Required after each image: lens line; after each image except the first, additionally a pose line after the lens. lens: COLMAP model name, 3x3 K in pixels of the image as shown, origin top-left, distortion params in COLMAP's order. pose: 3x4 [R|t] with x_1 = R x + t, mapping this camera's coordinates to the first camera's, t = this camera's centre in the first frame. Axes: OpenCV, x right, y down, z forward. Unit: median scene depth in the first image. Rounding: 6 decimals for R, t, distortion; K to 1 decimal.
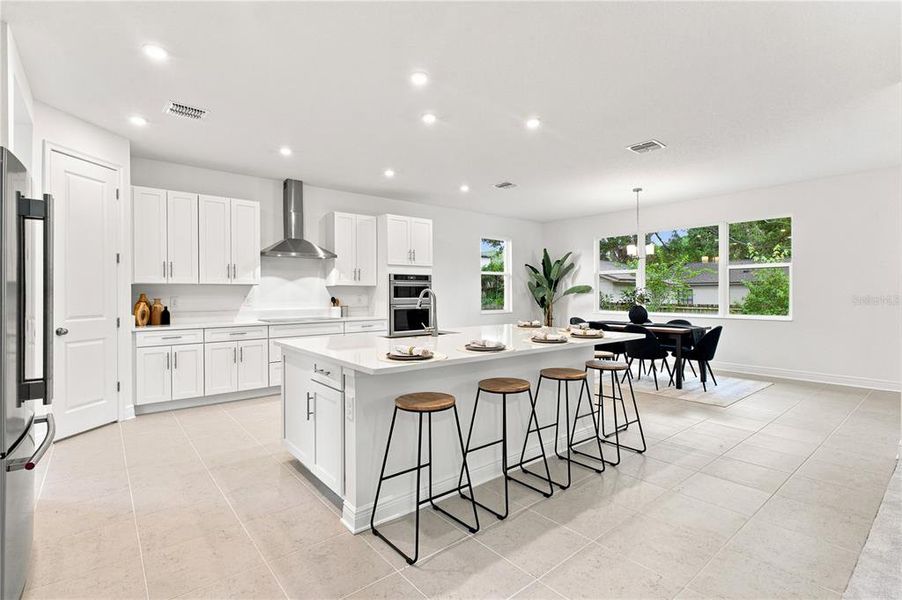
lens RADIAL K [[423.8, 0, 451.7], [0, 423.8, 299.5], [0, 0, 1]] dist [-0.000094, -0.000113]
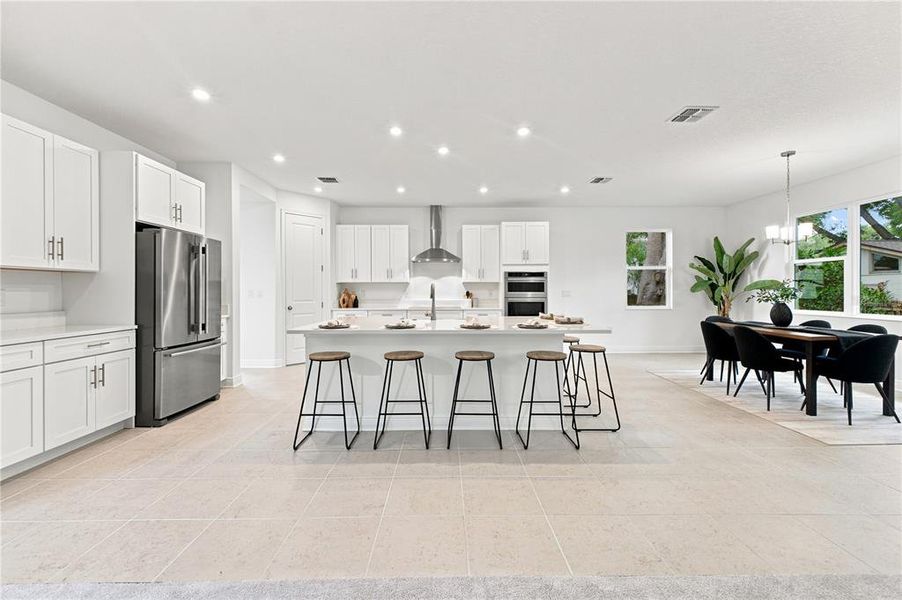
lens RADIAL K [[379.7, 0, 448.3], [0, 379.7, 293.9], [0, 0, 1]] dist [0.000631, -0.000072]
pose [[0.775628, 0.006084, -0.631161, 0.405883], [-0.009923, 0.999947, -0.002556, 0.005583], [0.631112, 0.008246, 0.775648, 0.070907]]
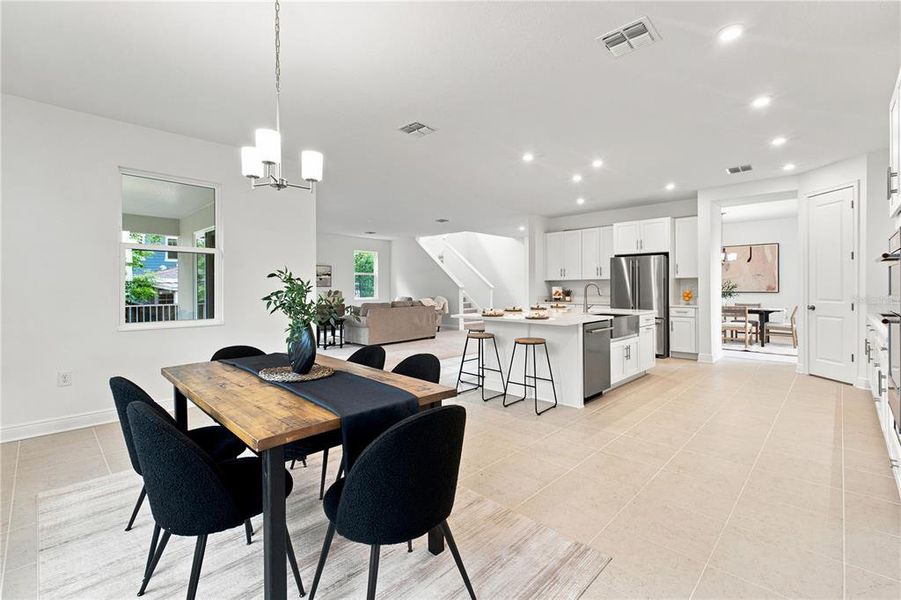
lens RADIAL K [[399.3, 0, 452.0], [0, 399.3, 289.7], [0, 0, 1]] dist [0.001192, -0.000241]
pose [[-0.993966, 0.006905, -0.109474, 0.341168], [0.004665, 0.999775, 0.020700, -0.017209], [0.109593, 0.020065, -0.993774, 1.353207]]
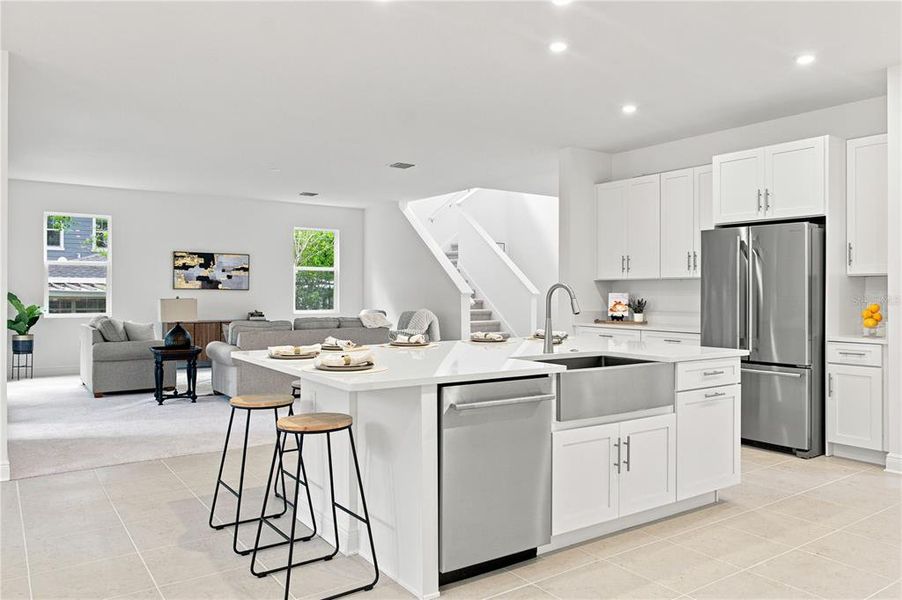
lens RADIAL K [[656.9, 0, 451.0], [0, 656.9, 300.0], [0, 0, 1]] dist [-0.001120, -0.002536]
pose [[-0.996870, -0.001325, 0.079053, 0.016780], [0.000711, 0.999669, 0.025723, -0.014248], [-0.079061, 0.025699, -0.996538, 1.151384]]
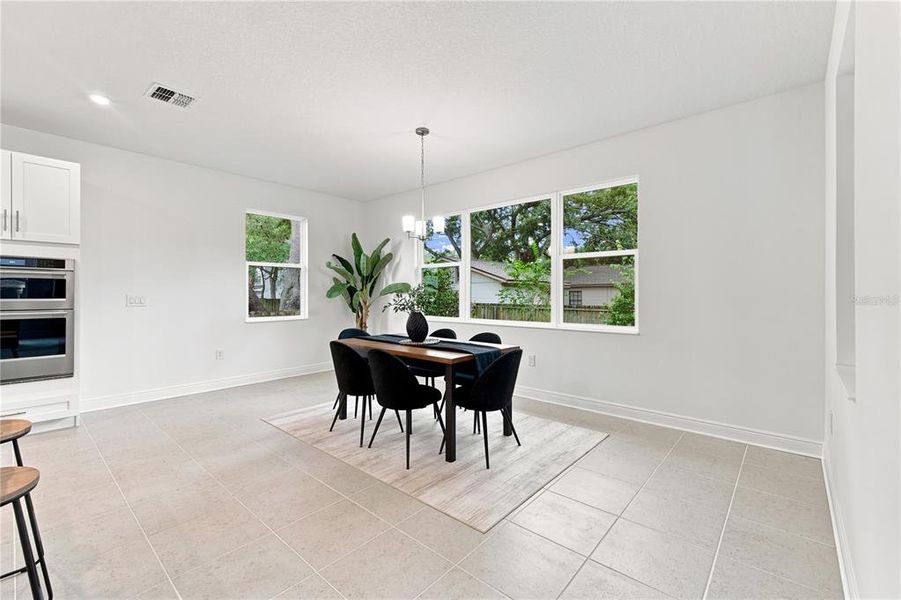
lens RADIAL K [[384.1, 0, 452.9], [0, 384.1, 294.5], [0, 0, 1]] dist [0.001235, 0.000084]
pose [[0.986279, 0.004525, 0.165024, 0.398090], [-0.002157, 0.999892, -0.014524, -0.003788], [-0.165072, 0.013969, 0.986183, 0.430483]]
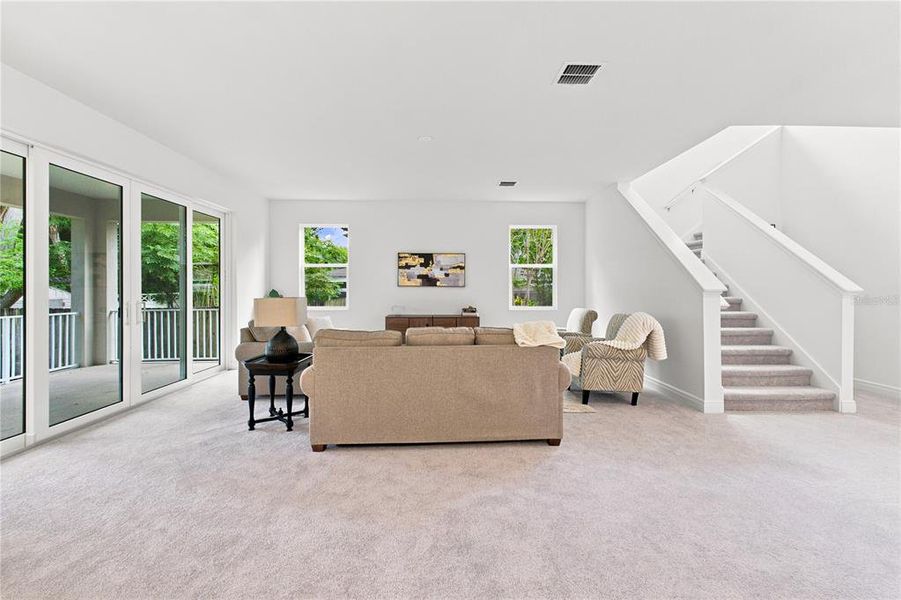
lens RADIAL K [[382.7, 0, 449.3], [0, 382.7, 289.3], [0, 0, 1]] dist [0.000755, -0.000013]
pose [[-0.786117, 0.000796, 0.618077, 0.058120], [0.011470, 0.999846, 0.013301, -0.004262], [-0.617971, 0.017546, -0.786005, 0.318219]]
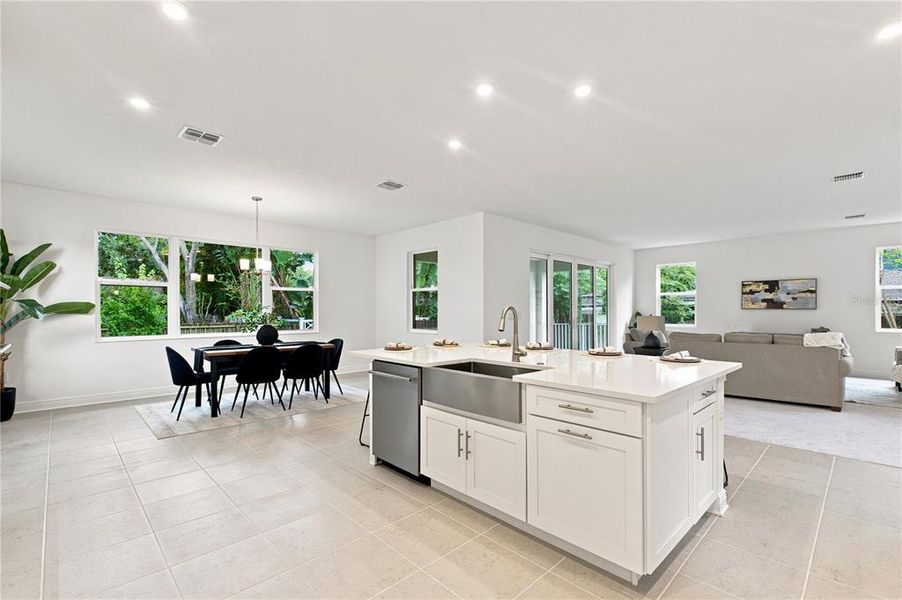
lens RADIAL K [[402.8, 0, 450.5], [0, 402.8, 313.5], [0, 0, 1]] dist [-0.000401, -0.000149]
pose [[-0.075517, -0.003794, 0.997137, -0.471436], [0.018073, 0.999823, 0.005173, -0.009418], [-0.996981, 0.018411, -0.075435, 0.666556]]
